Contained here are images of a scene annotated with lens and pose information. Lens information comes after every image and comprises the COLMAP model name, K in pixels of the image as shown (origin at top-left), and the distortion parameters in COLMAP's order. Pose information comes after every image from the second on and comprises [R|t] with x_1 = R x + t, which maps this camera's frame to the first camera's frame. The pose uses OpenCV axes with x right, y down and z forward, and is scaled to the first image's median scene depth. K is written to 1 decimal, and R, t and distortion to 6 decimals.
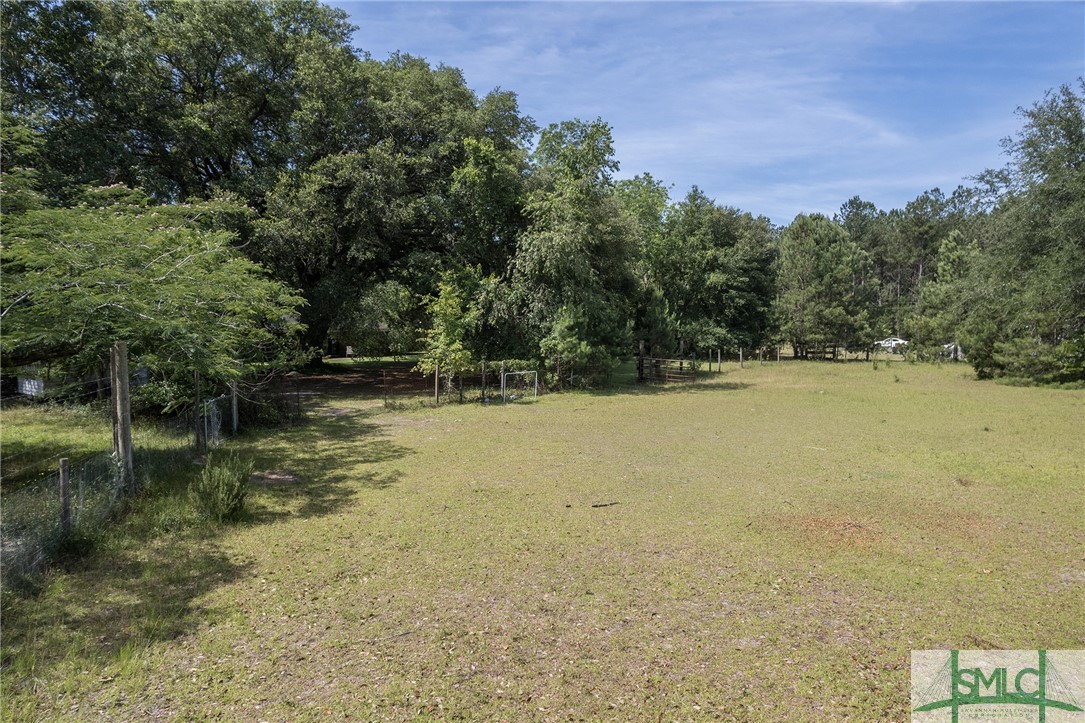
lens RADIAL K [[692.0, 0, 539.7], [0, 692.0, 368.5], [0, 0, 1]] dist [-0.073405, 0.069571]
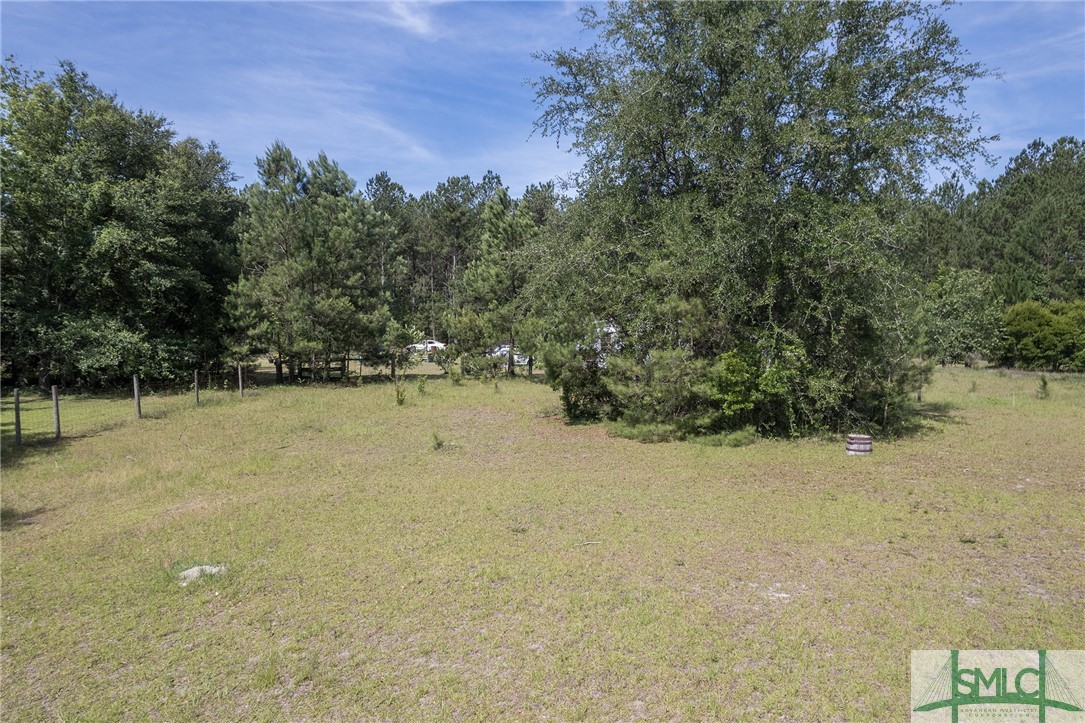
lens RADIAL K [[711.9, 0, 570.7], [0, 711.9, 366.4], [0, 0, 1]] dist [-0.090201, 0.125462]
pose [[0.780826, -0.039510, 0.623498, 0.188902], [0.042881, 0.999034, 0.009606, -0.022755], [-0.623275, 0.019235, 0.781766, 0.360569]]
